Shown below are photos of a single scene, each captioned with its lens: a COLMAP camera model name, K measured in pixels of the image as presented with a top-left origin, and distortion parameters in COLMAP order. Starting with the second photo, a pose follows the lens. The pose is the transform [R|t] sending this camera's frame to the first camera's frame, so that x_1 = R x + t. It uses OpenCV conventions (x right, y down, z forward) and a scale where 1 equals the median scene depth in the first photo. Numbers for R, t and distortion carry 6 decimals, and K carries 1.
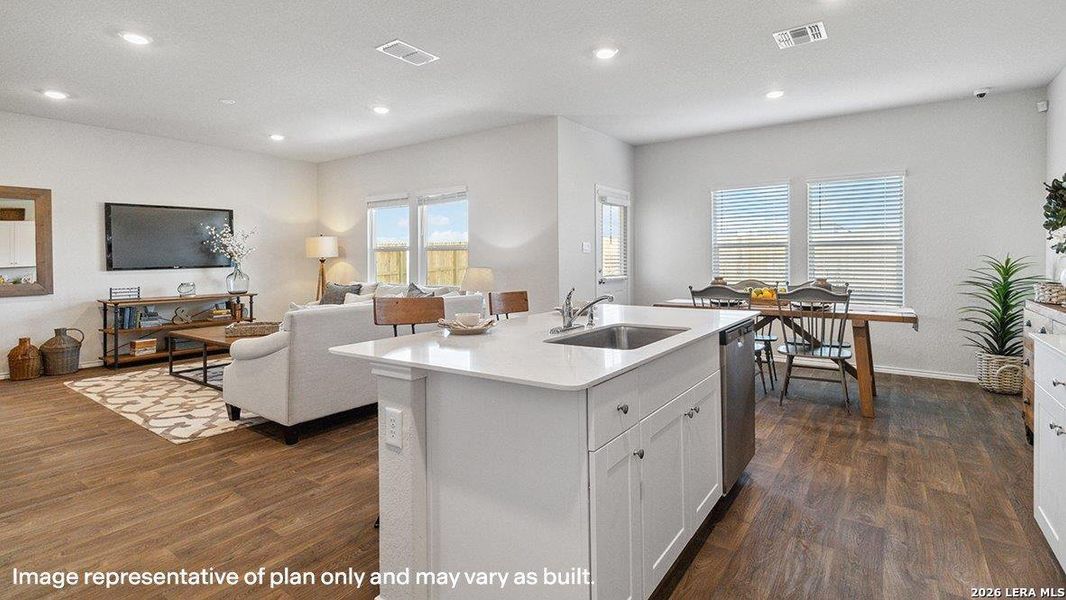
lens RADIAL K [[498.5, 0, 543.2], [0, 498.5, 266.8], [0, 0, 1]] dist [-0.009160, -0.001548]
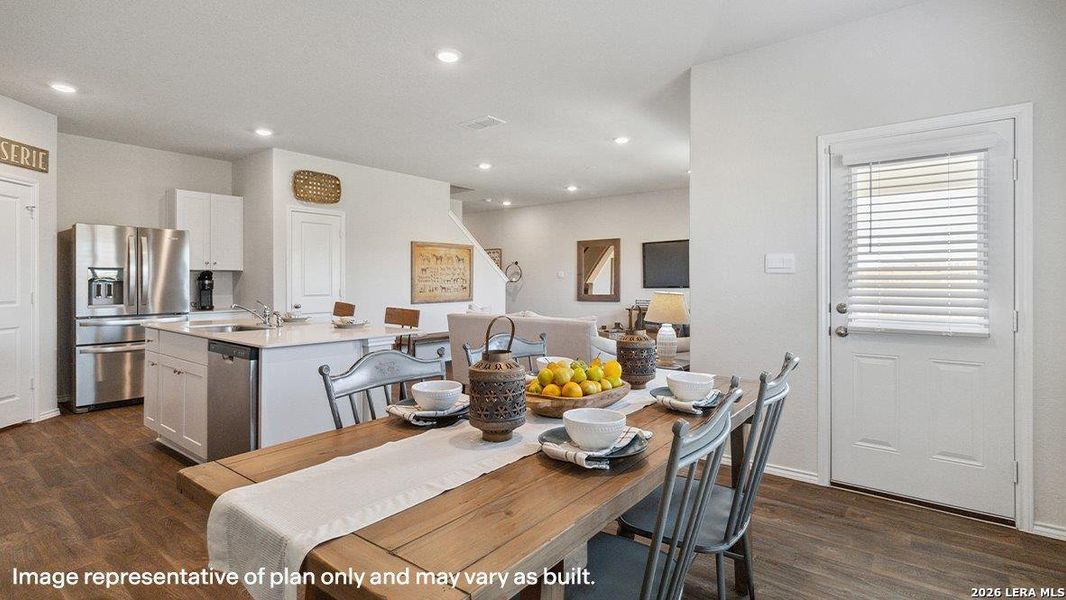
lens RADIAL K [[498.5, 0, 537.4], [0, 498.5, 283.5], [0, 0, 1]] dist [-0.009160, -0.001548]
pose [[-0.039582, 0.009450, -0.999172, 0.631589], [-0.012543, 0.999872, 0.009954, -0.017023], [0.999138, 0.012927, -0.039459, 0.739557]]
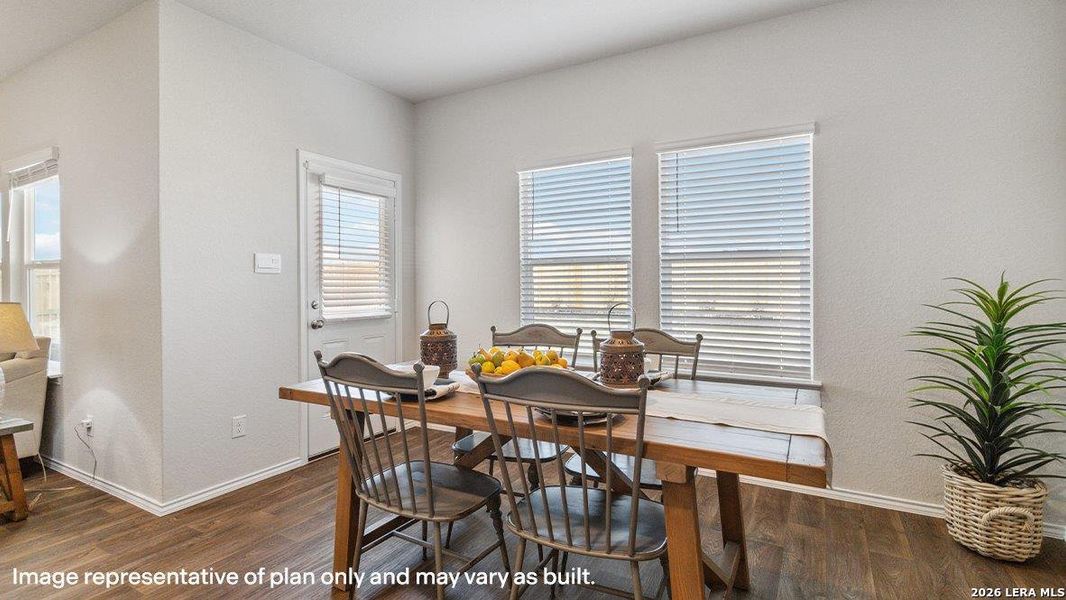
lens RADIAL K [[498.5, 0, 531.3], [0, 498.5, 296.5], [0, 0, 1]] dist [-0.009160, -0.001548]
pose [[0.995298, -0.002456, 0.096834, 0.315052], [0.000800, 0.999853, 0.017139, -0.010246], [-0.096861, -0.016981, 0.995153, 0.415329]]
